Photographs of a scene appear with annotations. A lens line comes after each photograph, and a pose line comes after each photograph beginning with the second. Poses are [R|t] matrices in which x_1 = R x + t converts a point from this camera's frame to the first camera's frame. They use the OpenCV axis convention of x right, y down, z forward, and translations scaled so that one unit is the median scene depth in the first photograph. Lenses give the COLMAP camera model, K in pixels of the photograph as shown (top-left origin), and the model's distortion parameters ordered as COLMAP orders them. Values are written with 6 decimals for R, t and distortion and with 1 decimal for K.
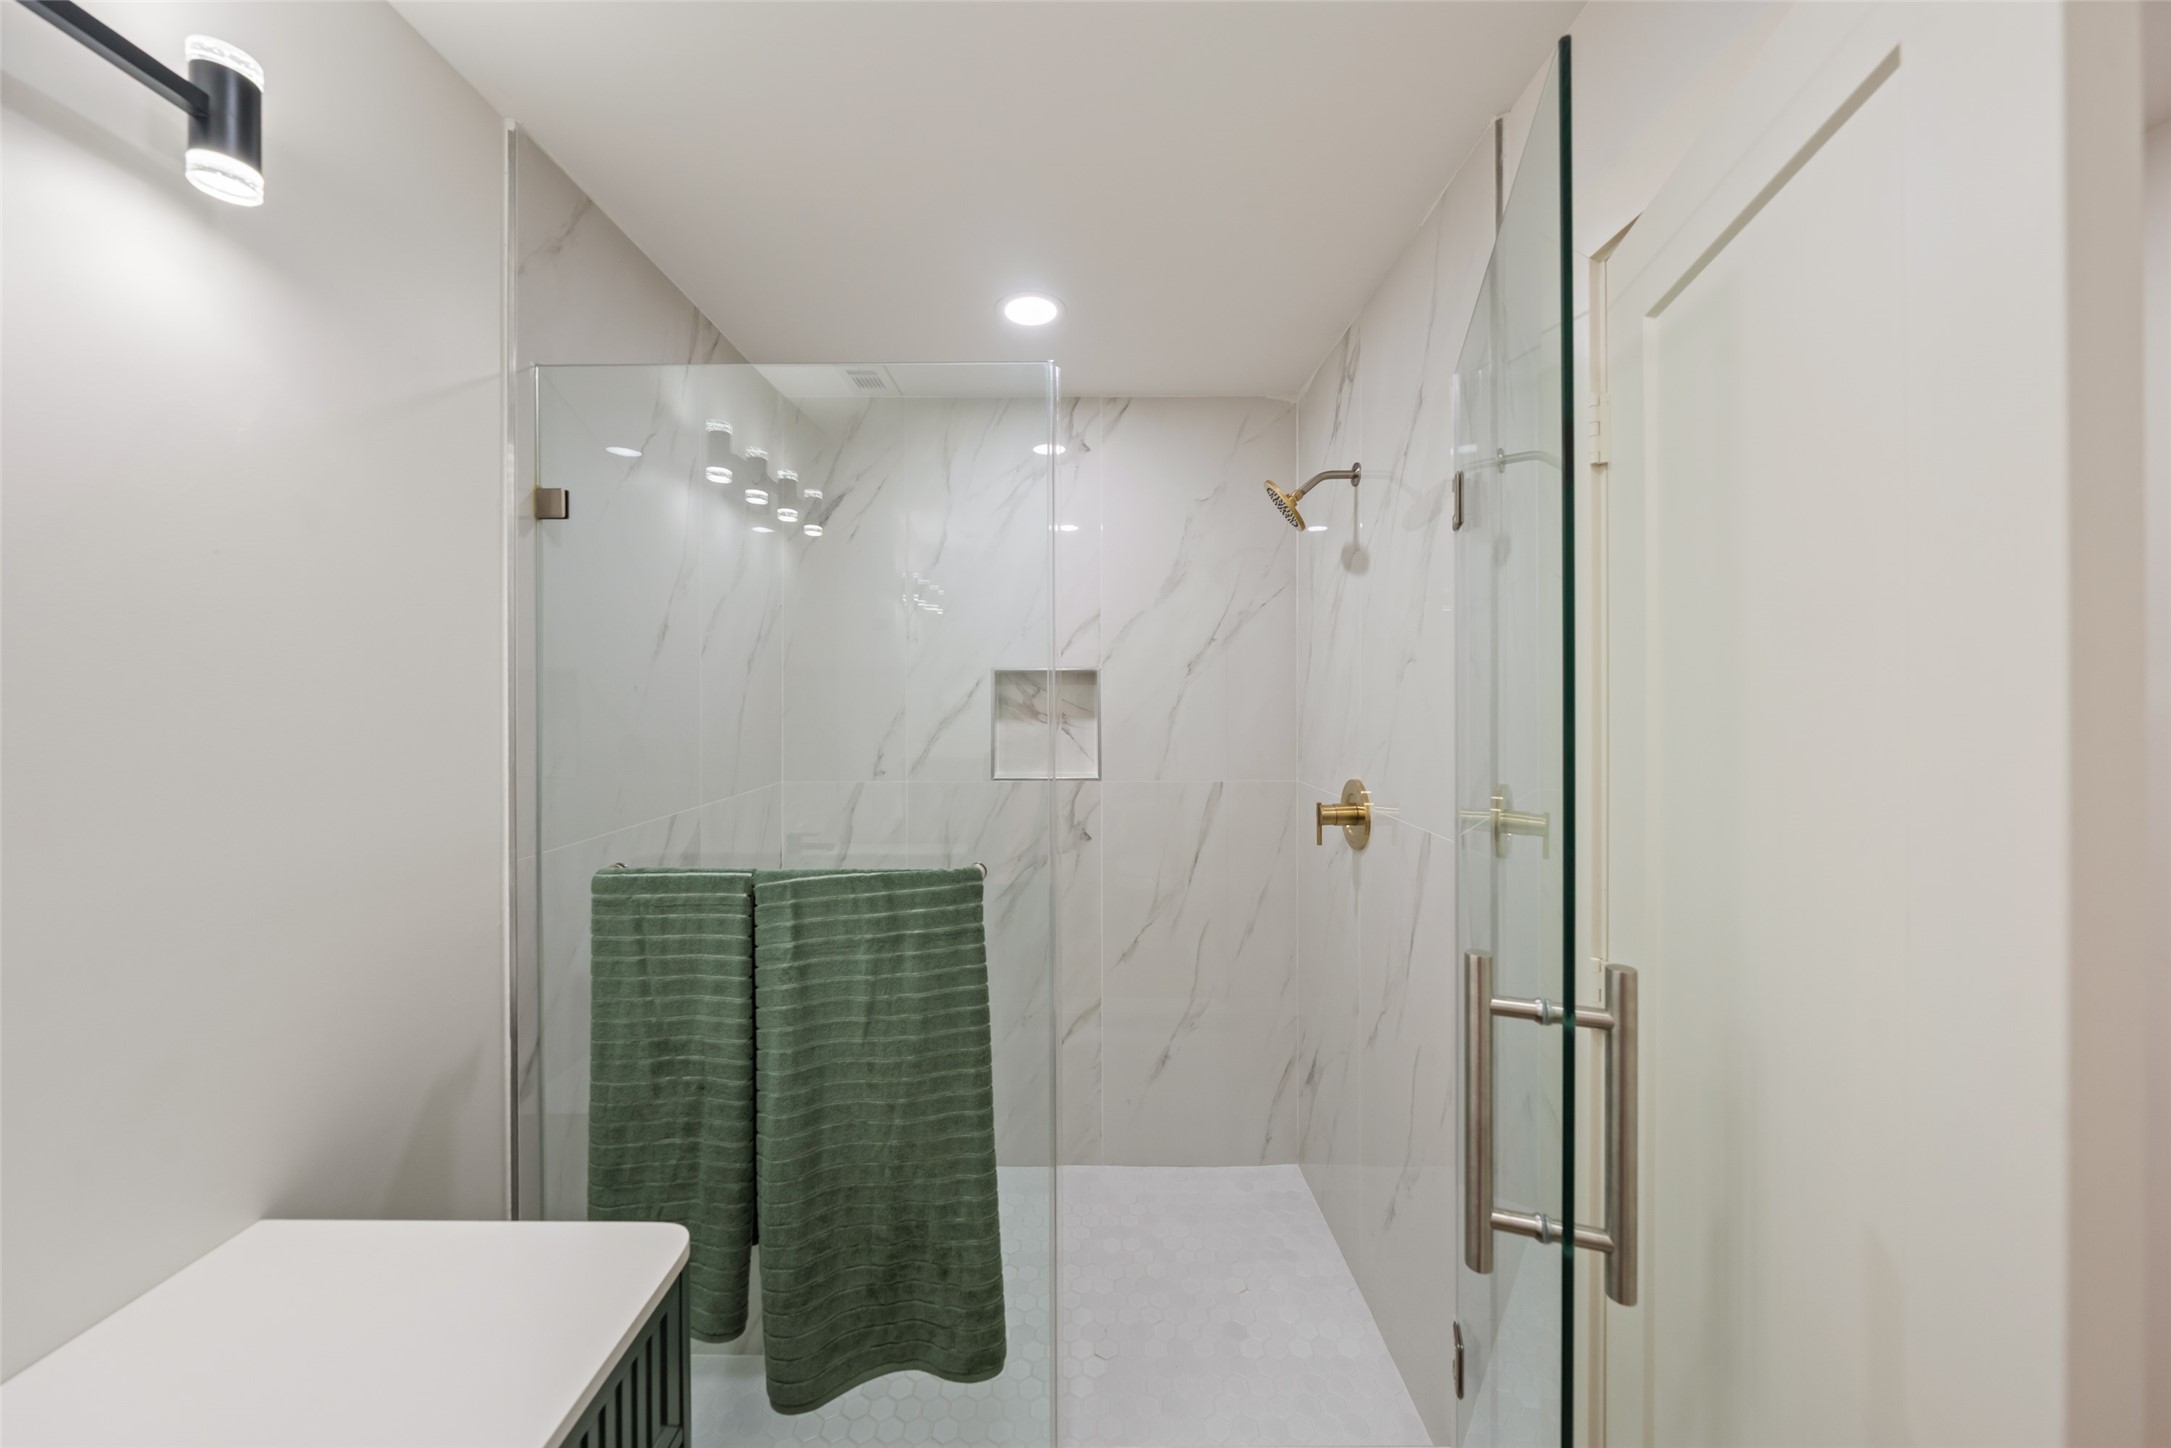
lens RADIAL K [[769.6, 0, 1084.7], [0, 769.6, 681.5], [0, 0, 1]] dist [-0.001097, -0.000047]
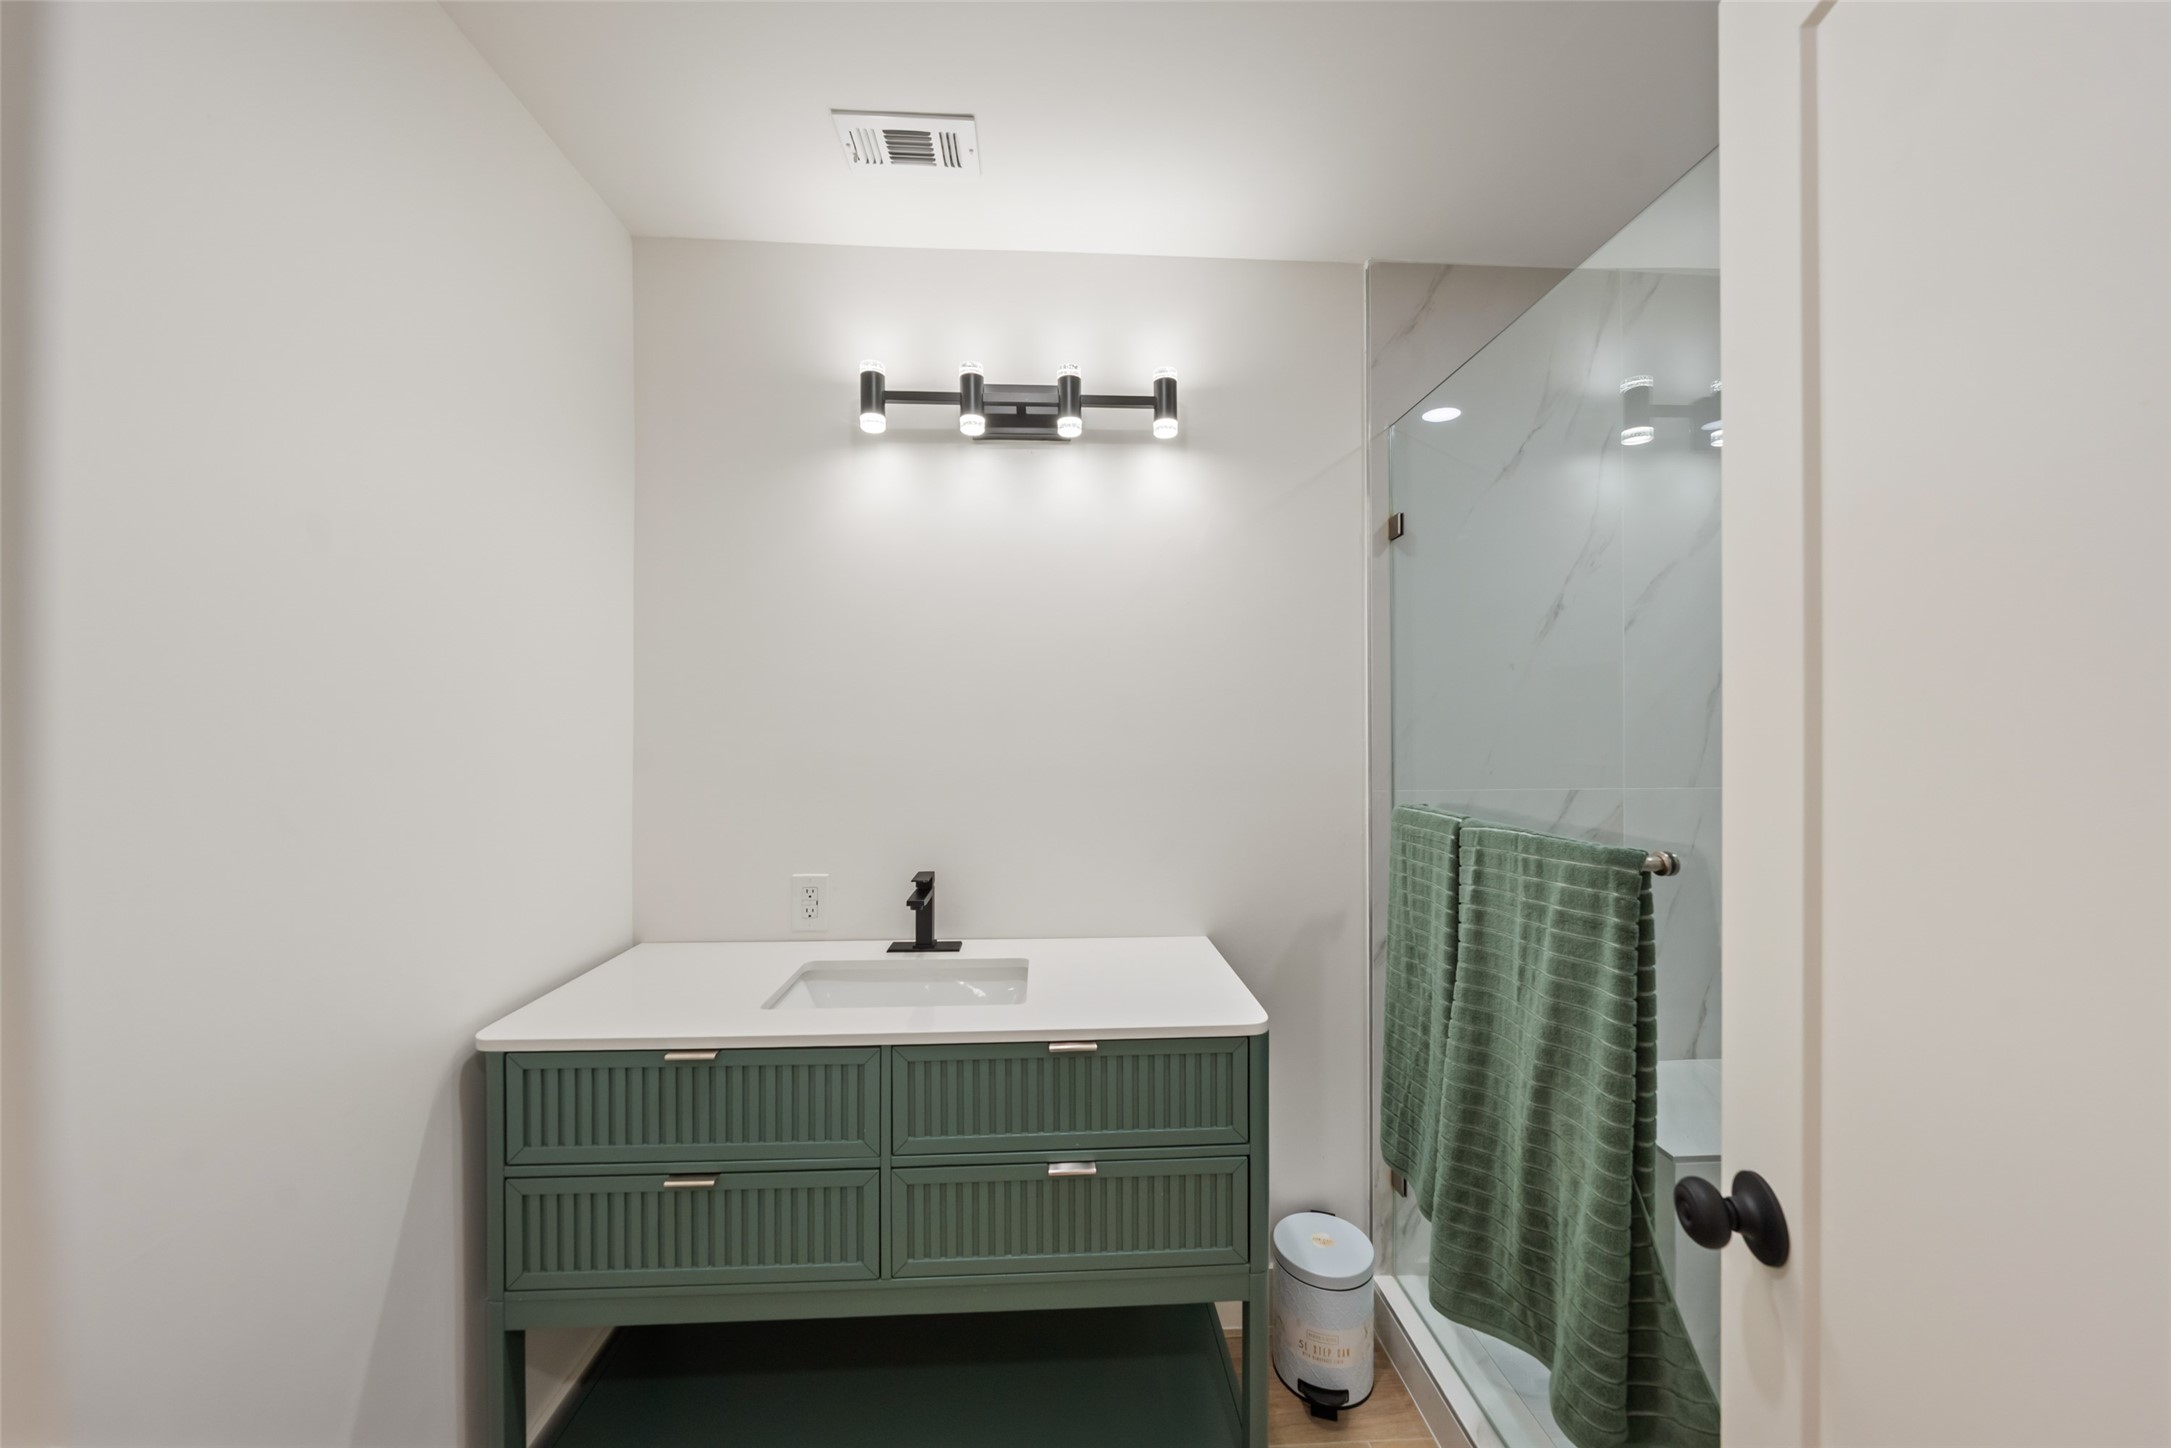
lens RADIAL K [[752.6, 0, 1085.5], [0, 752.6, 724.0], [0, 0, 1]] dist [-0.002064, 0.000069]
pose [[0.035695, 0.003453, -0.999357, 0.621317], [0.015146, 0.999877, 0.003996, 0.103380], [0.999248, -0.015278, 0.035638, 0.430763]]
